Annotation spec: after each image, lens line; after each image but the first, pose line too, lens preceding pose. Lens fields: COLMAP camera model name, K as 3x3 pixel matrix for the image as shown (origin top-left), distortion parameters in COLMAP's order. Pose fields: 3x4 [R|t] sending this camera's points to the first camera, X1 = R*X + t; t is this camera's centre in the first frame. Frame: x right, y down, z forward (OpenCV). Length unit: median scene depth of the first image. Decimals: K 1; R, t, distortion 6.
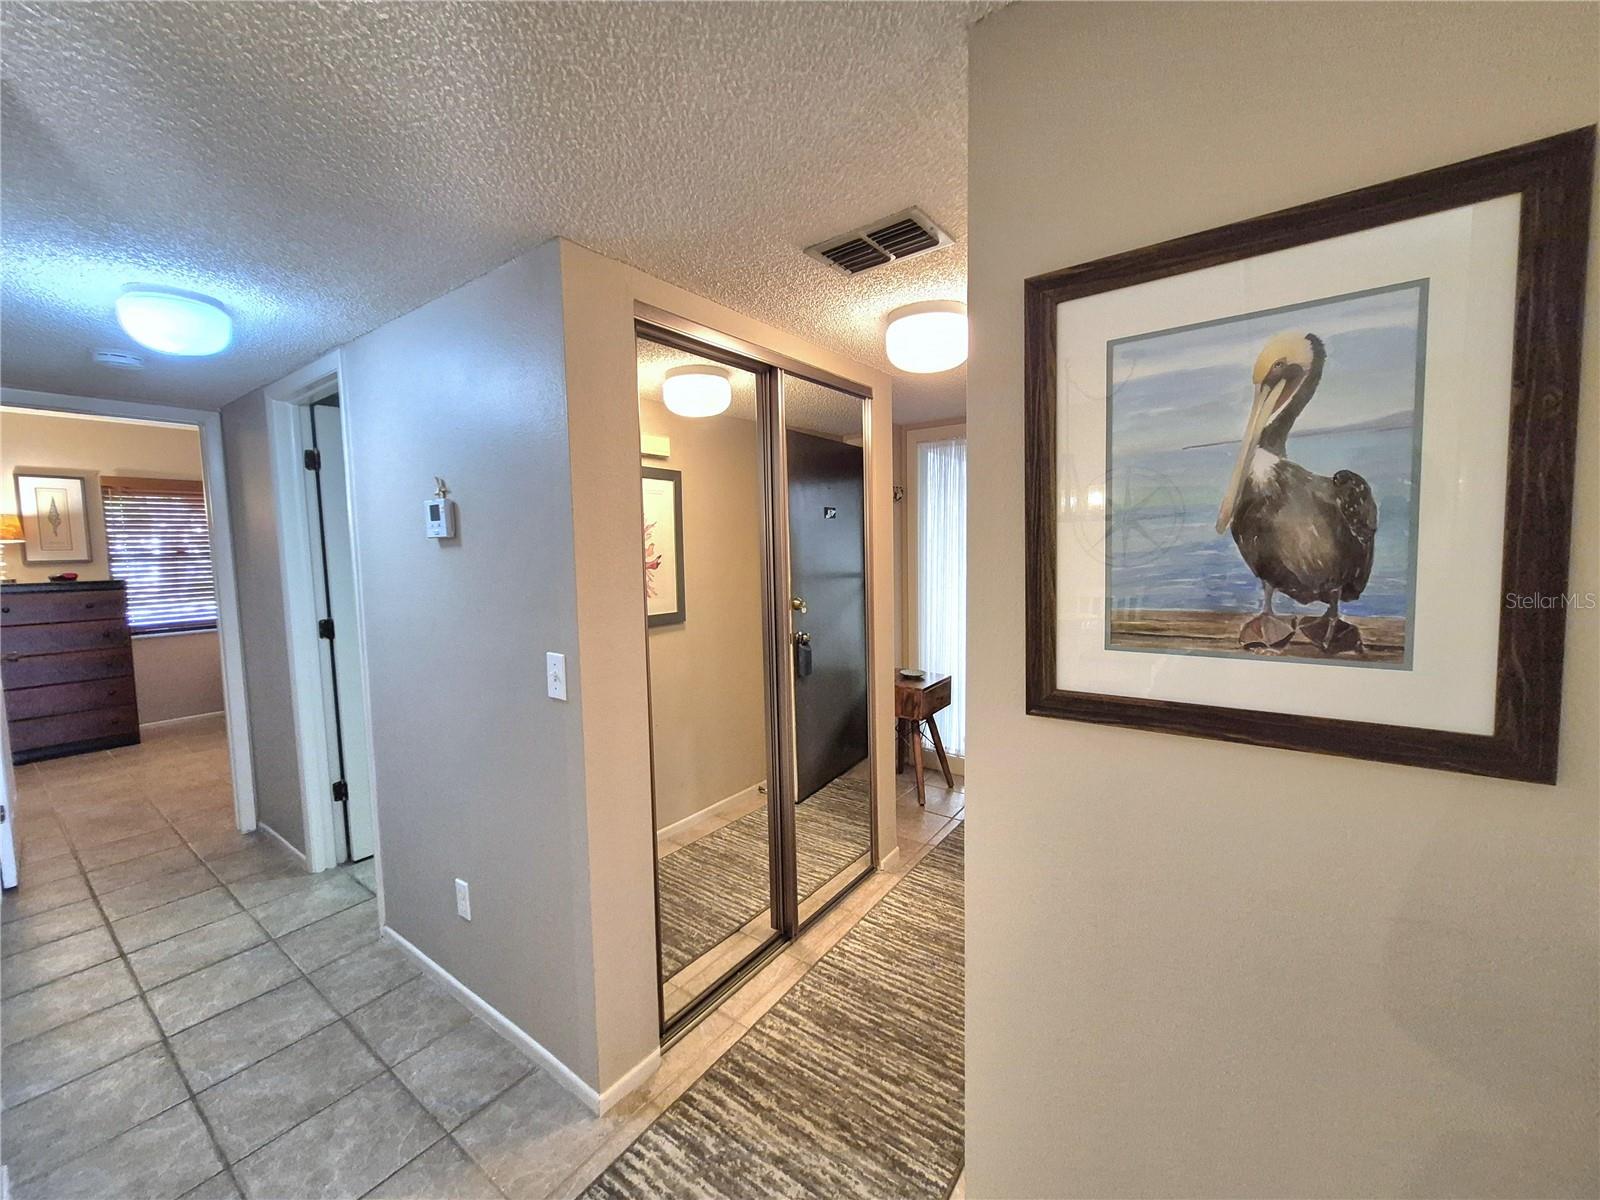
lens RADIAL K [[623.5, 0, 799.8], [0, 623.5, 590.7], [0, 0, 1]] dist [0.007468, -0.002929]
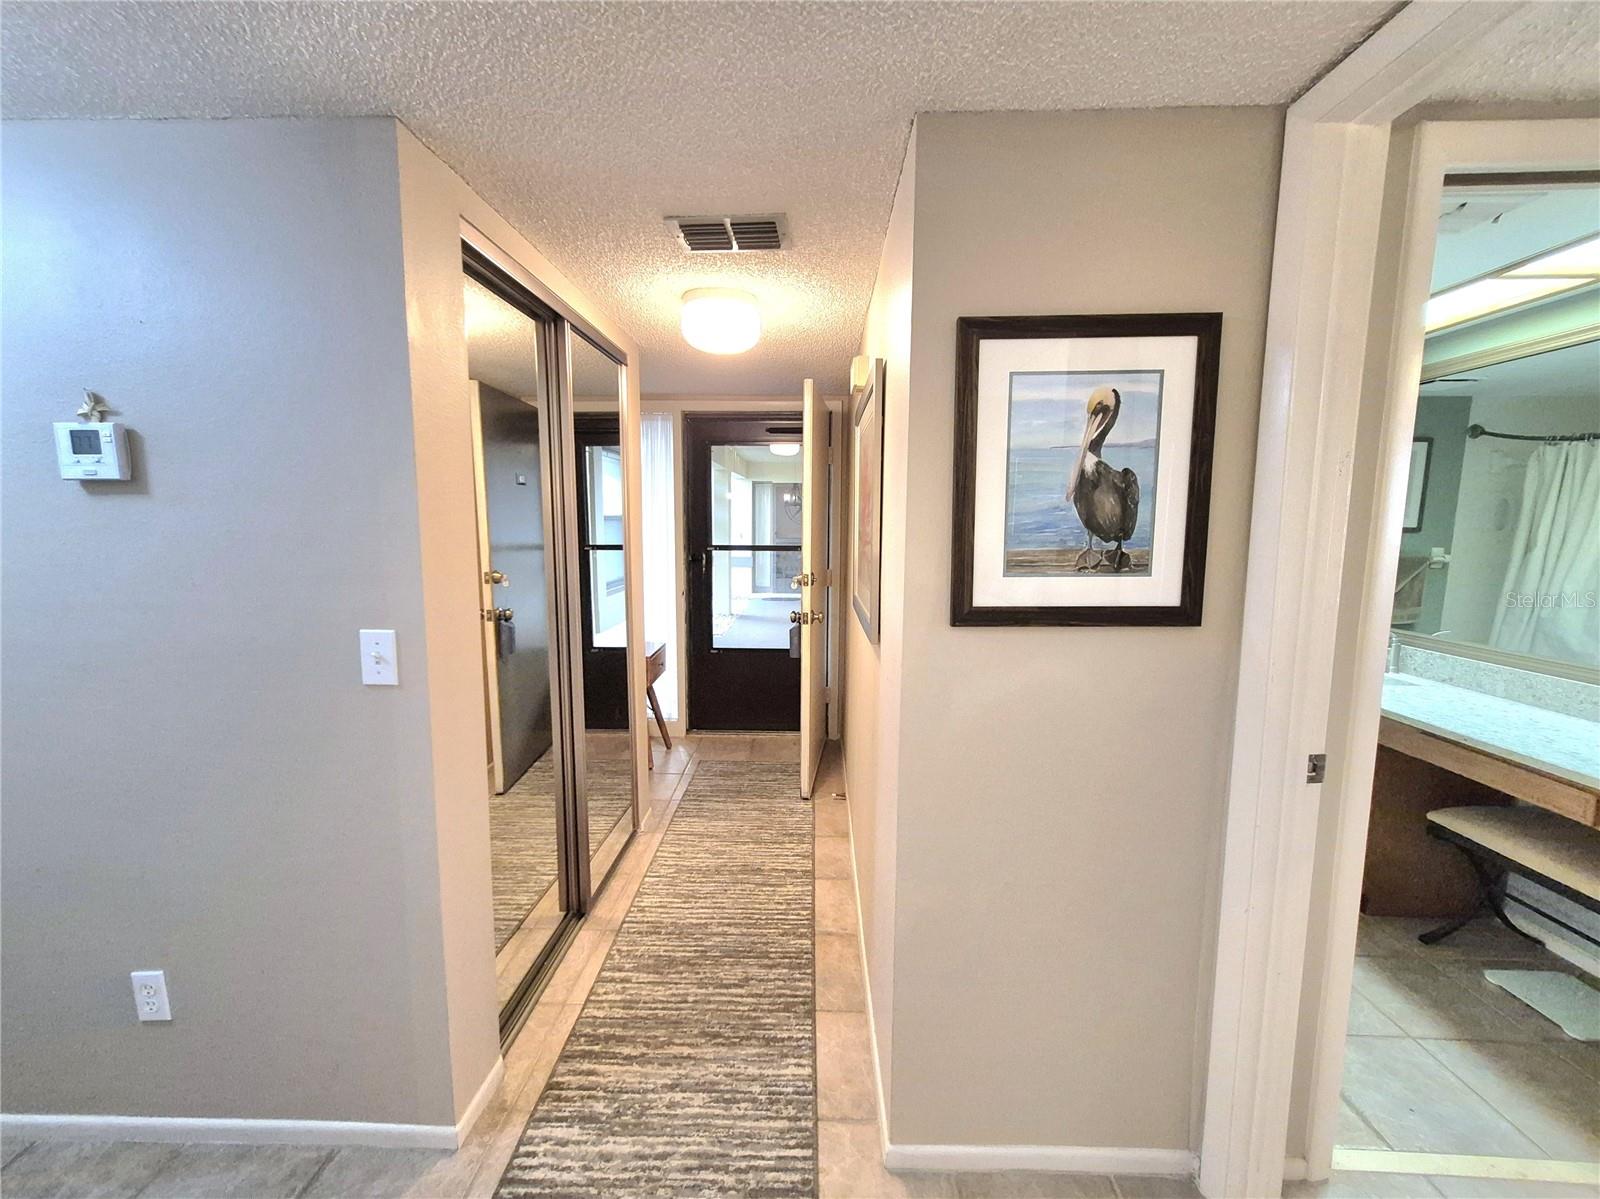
lens RADIAL K [[630.0, 0, 801.5], [0, 630.0, 588.5], [0, 0, 1]] dist [0.010728, -0.003830]
pose [[0.827482, -0.039550, 0.560098, -0.399747], [0.022077, 0.999037, 0.037929, 0.027864], [-0.561059, -0.019021, 0.827558, 0.003555]]
